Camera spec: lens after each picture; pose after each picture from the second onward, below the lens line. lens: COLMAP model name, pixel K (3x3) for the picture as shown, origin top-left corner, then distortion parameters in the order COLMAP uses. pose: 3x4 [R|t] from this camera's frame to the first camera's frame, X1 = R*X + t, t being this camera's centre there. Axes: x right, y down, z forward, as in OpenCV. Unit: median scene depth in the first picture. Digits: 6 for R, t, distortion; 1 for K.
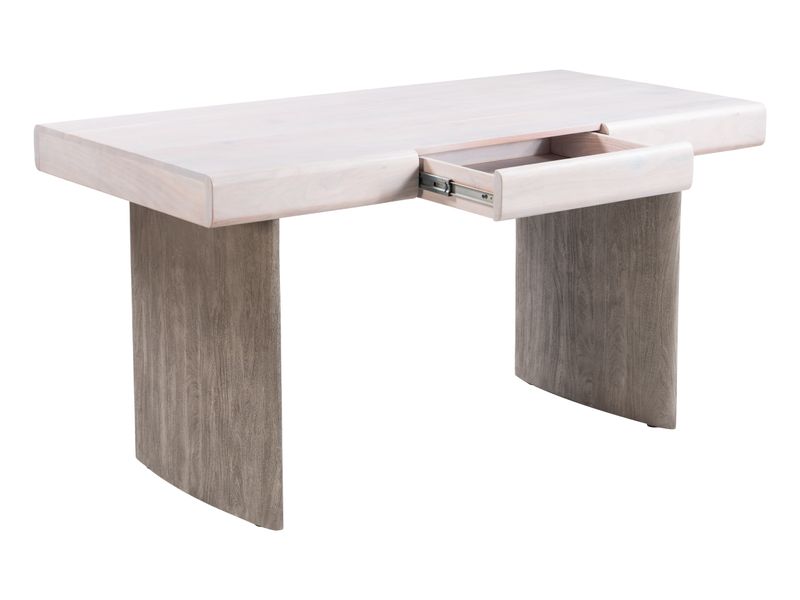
lens RADIAL K [[2047.4, 0, 381.8], [0, 2047.4, 317.9], [0, 0, 1]] dist [0.115692, 0.000000]
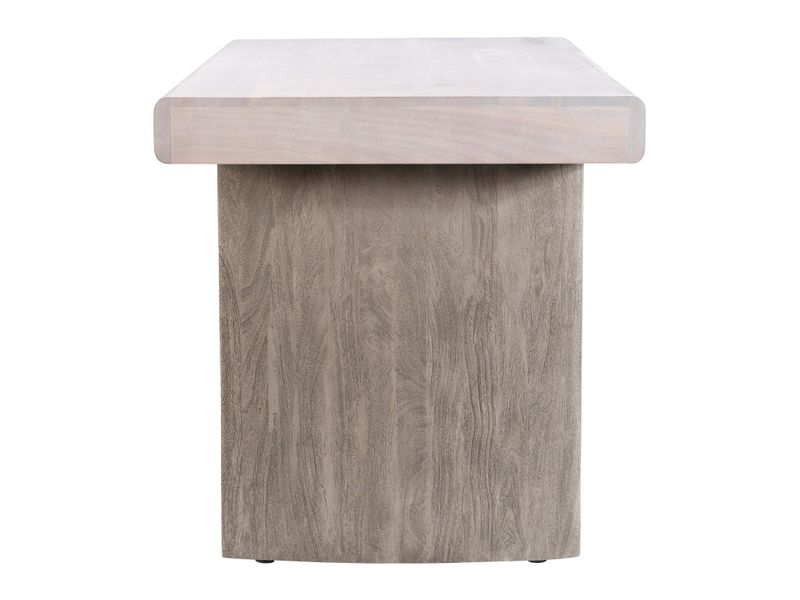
lens RADIAL K [[2047.4, 0, 404.1], [0, 2047.4, 295.4], [0, 0, 1]] dist [0.115692, 0.000000]
pose [[0.599688, -0.150911, 0.785875, -0.672858], [0.212282, 0.976873, 0.025600, -0.029179], [-0.771564, 0.151476, 0.617855, 0.517063]]
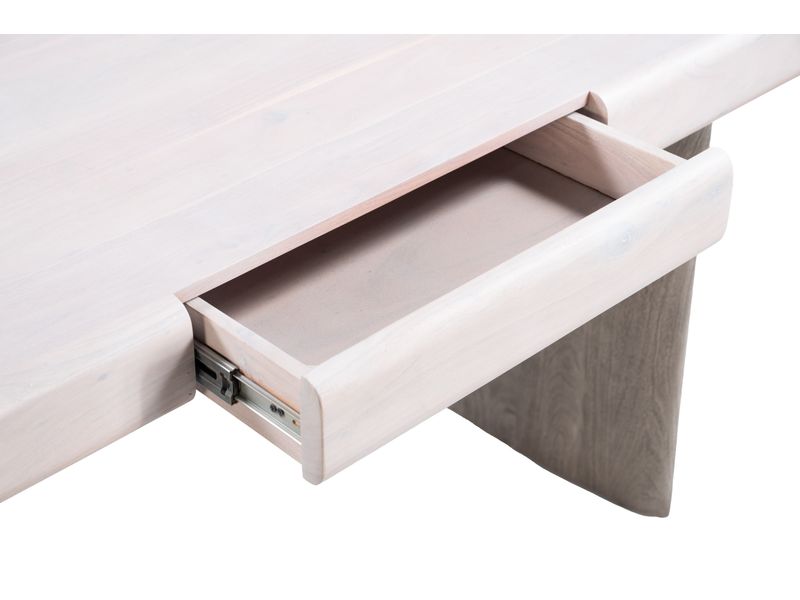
lens RADIAL K [[1600.7, 0, 399.1], [0, 1600.7, 301.6], [0, 0, 1]] dist [0.040277, 0.000000]
pose [[0.989476, -0.078255, 0.121706, 0.019006], [0.033659, 0.942542, 0.332389, -0.170136], [-0.140724, -0.324794, 0.935257, 0.662115]]
